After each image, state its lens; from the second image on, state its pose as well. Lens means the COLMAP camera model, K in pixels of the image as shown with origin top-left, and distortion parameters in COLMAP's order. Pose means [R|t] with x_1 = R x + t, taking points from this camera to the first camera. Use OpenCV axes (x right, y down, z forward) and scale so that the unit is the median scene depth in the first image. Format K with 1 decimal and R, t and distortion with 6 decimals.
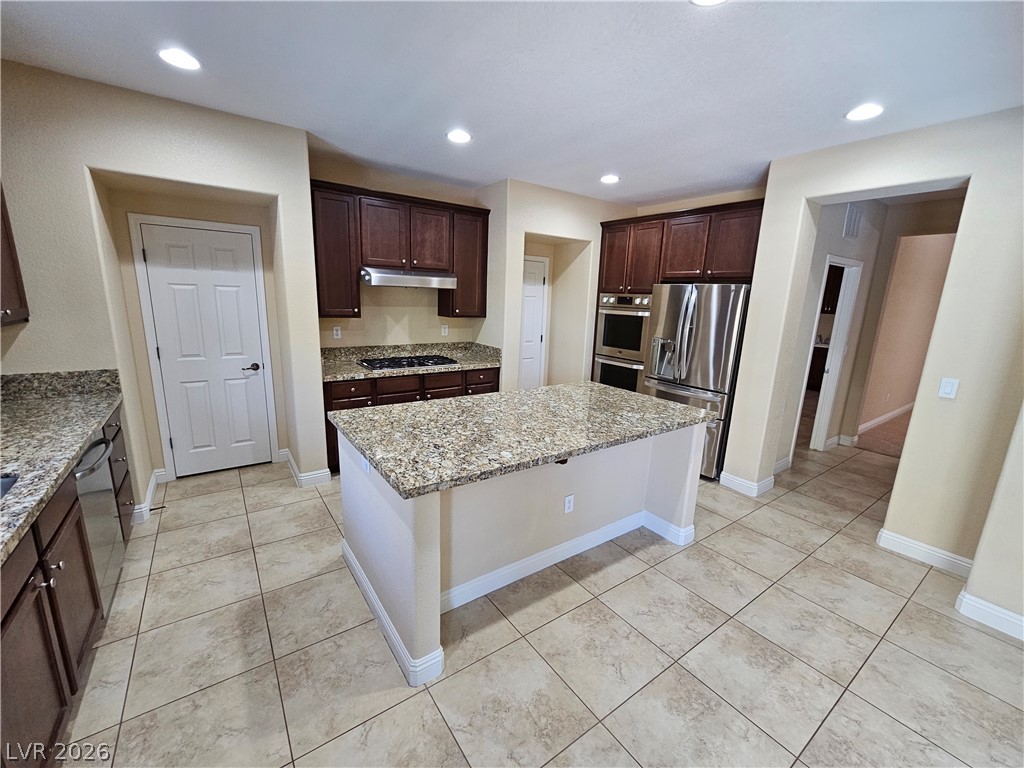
lens RADIAL K [[424.2, 0, 514.2], [0, 424.2, 390.5], [0, 0, 1]] dist [-0.006073, 0.002772]
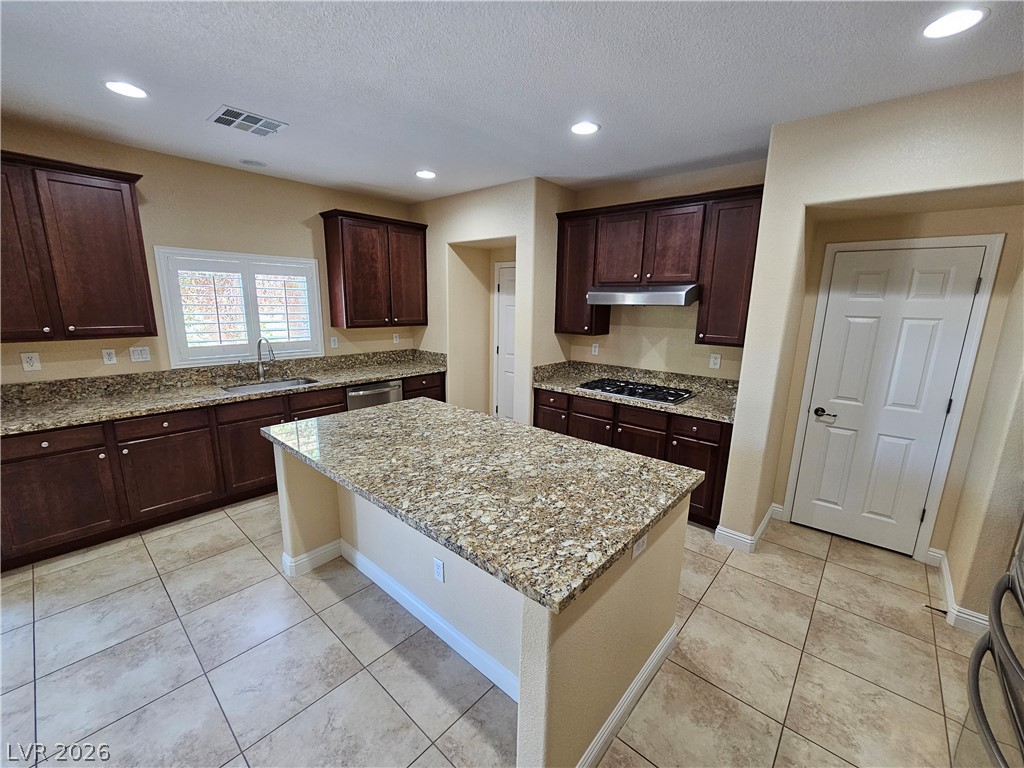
lens RADIAL K [[424.2, 0, 510.1], [0, 424.2, 387.6], [0, 0, 1]] dist [-0.006073, 0.002772]
pose [[0.215181, 0.167803, -0.962050, 0.712744], [-0.222532, 0.967635, 0.119004, -0.155434], [0.950882, 0.188480, 0.245558, 0.711630]]
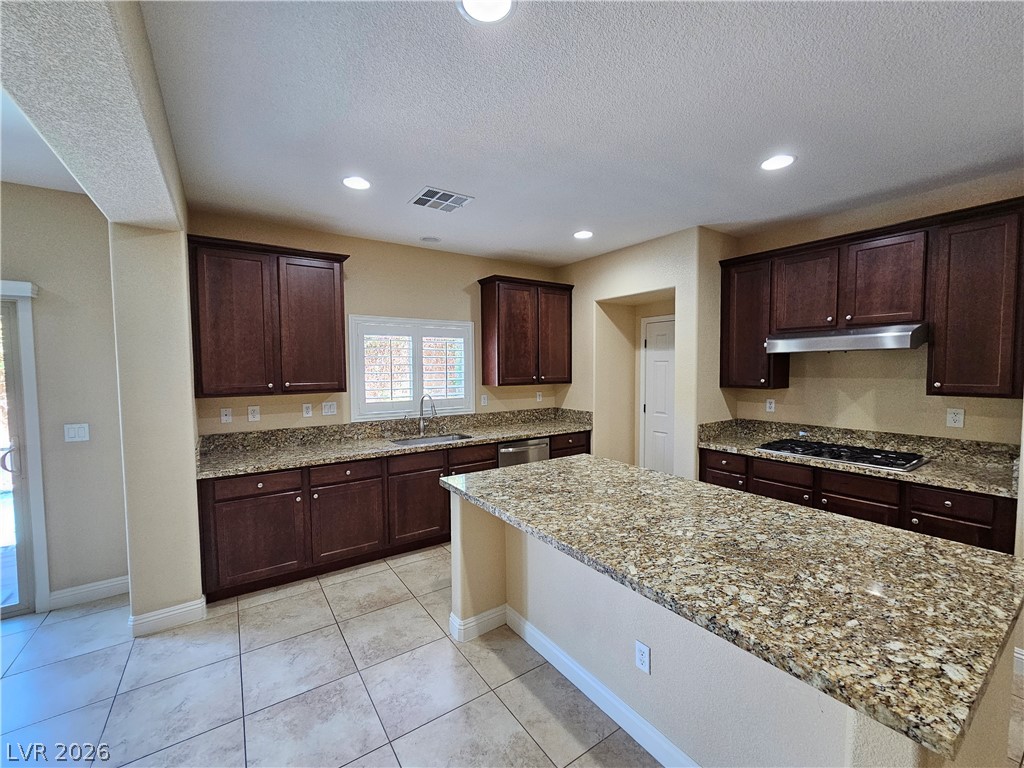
lens RADIAL K [[424.2, 0, 511.1], [0, 424.2, 388.1], [0, 0, 1]] dist [-0.006073, 0.002772]
pose [[-0.032173, 0.016633, -0.999344, 0.653522], [-0.210916, 0.977232, 0.023055, -0.096579], [0.976975, 0.211520, -0.027932, 0.596088]]
